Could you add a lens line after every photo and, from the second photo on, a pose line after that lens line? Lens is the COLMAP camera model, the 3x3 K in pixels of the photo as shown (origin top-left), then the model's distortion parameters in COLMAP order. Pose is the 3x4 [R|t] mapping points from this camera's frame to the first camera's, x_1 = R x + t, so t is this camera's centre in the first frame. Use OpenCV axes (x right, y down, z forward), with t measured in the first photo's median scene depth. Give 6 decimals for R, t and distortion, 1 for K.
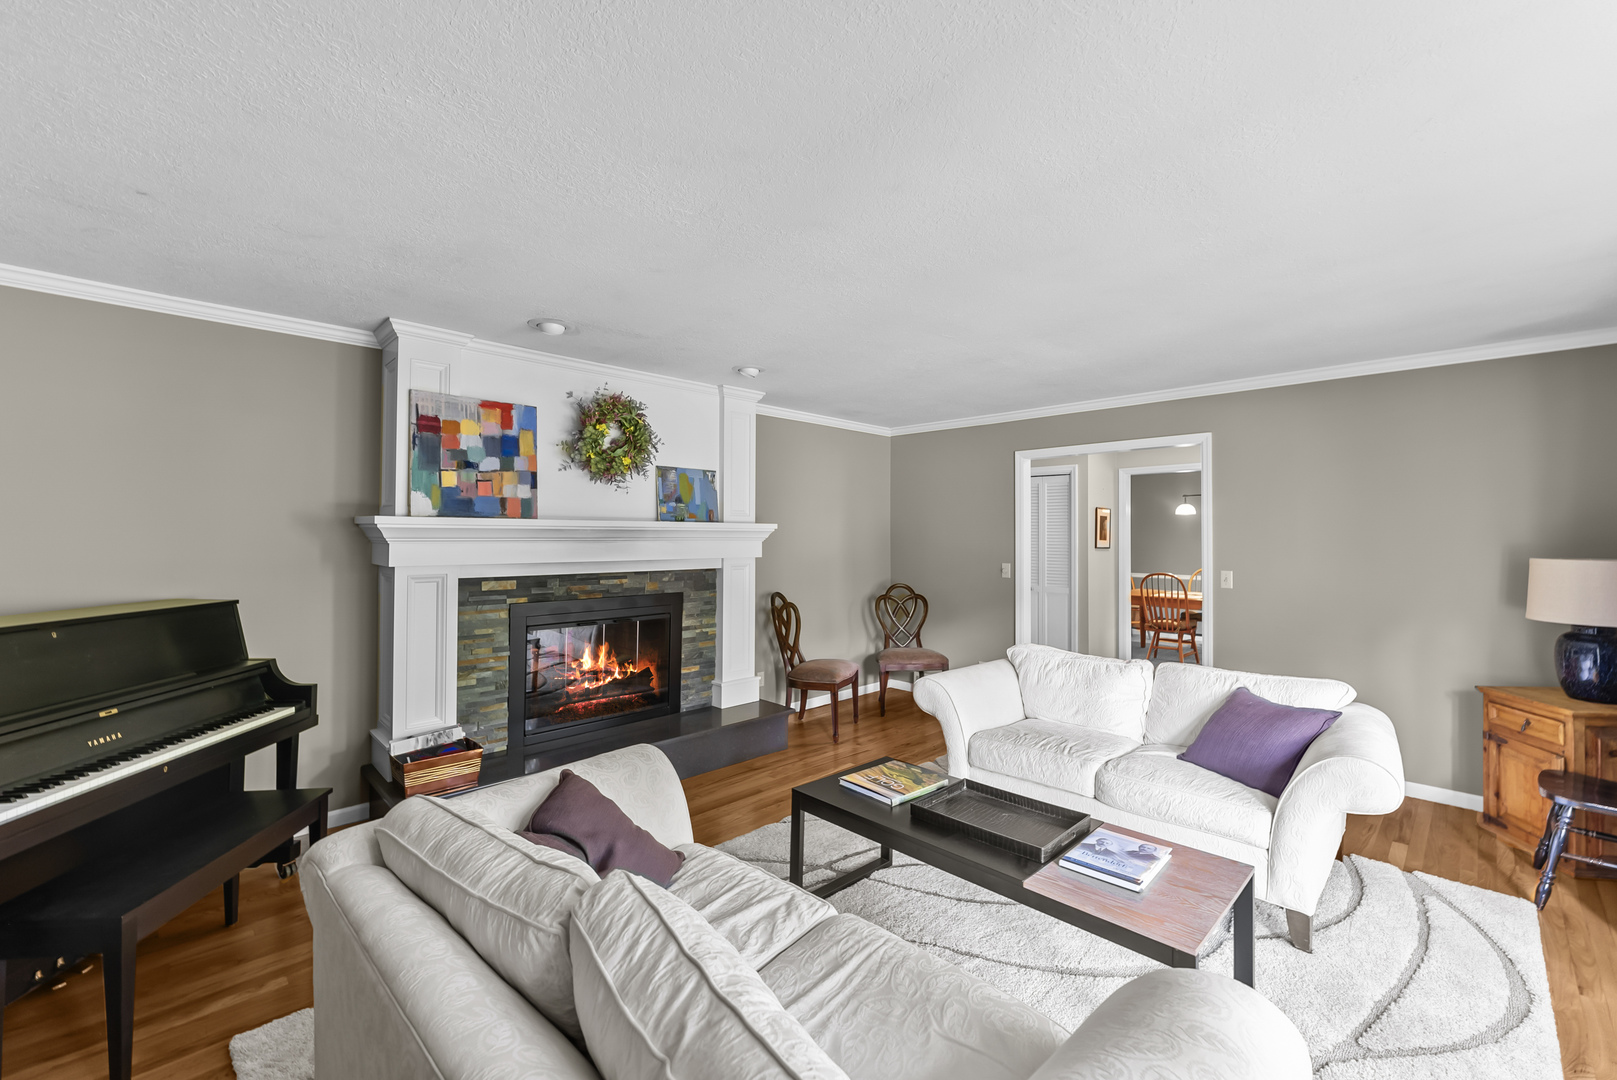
lens RADIAL K [[652.1, 0, 807.7], [0, 652.1, 533.3], [0, 0, 1]] dist [0.000345, 0.000305]
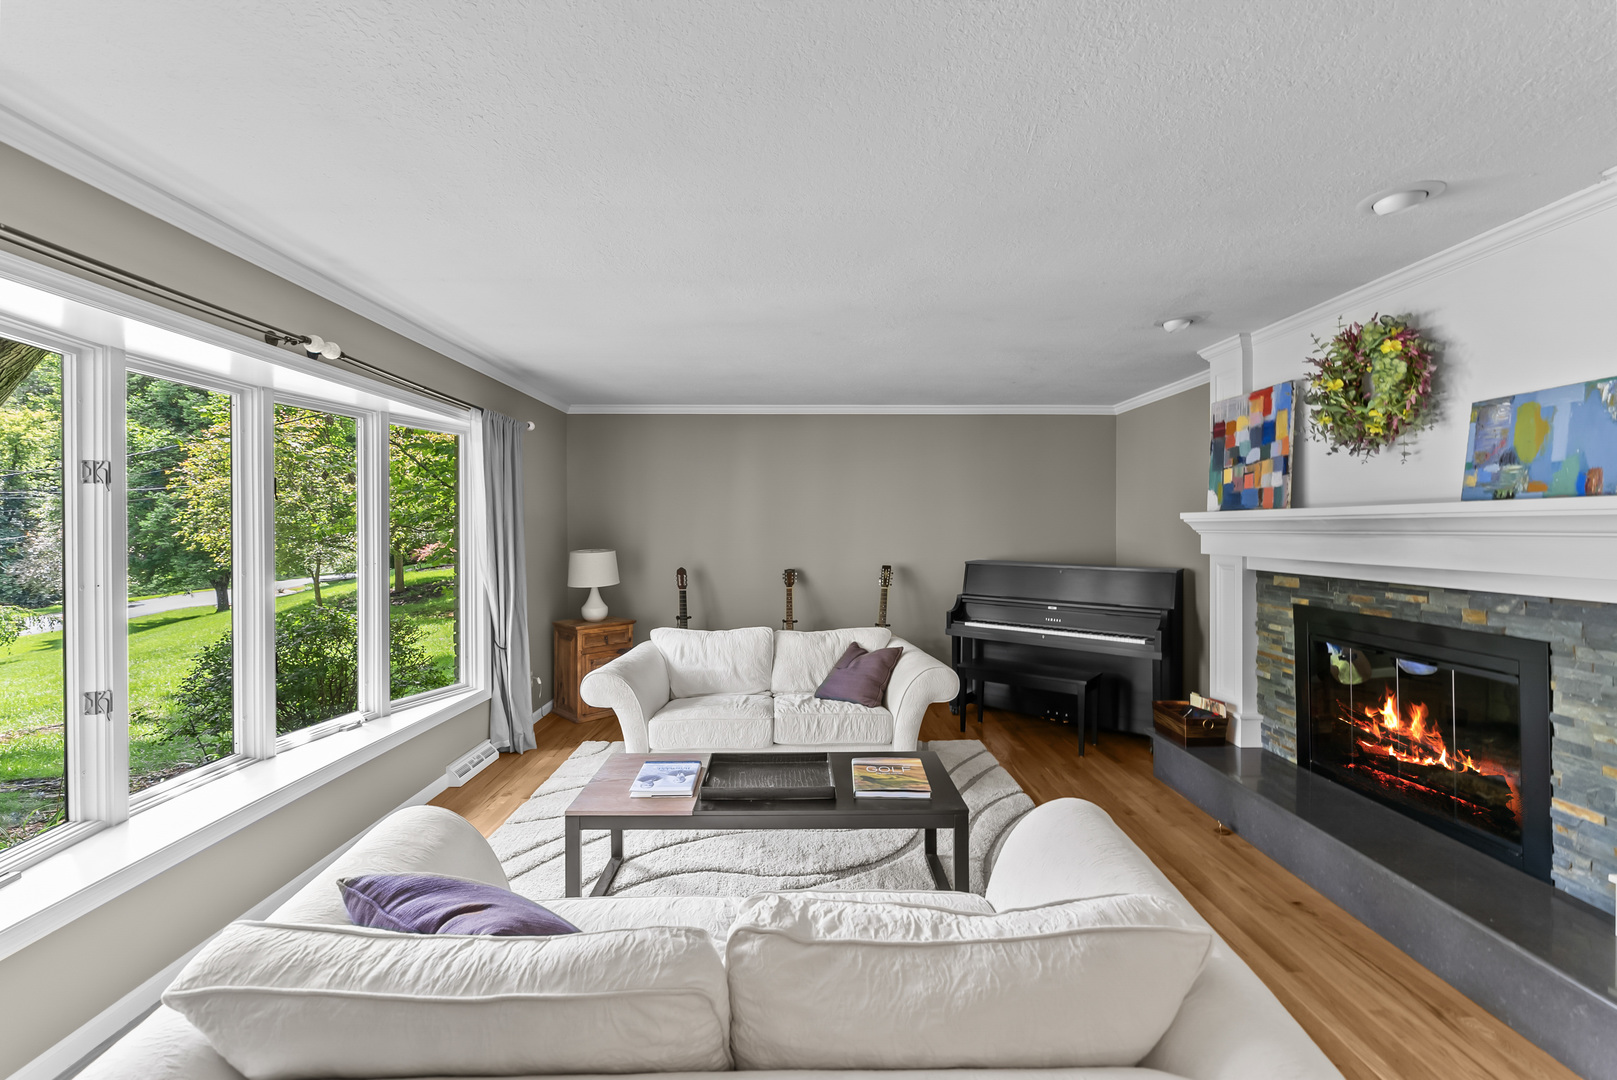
lens RADIAL K [[652.1, 0, 811.9], [0, 652.1, 530.4], [0, 0, 1]] dist [0.000345, 0.000305]
pose [[-0.670933, -0.001088, -0.741517, 0.672317], [-0.000137, 0.999999, -0.001343, 0.008556], [0.741518, -0.000799, -0.670933, 1.128977]]
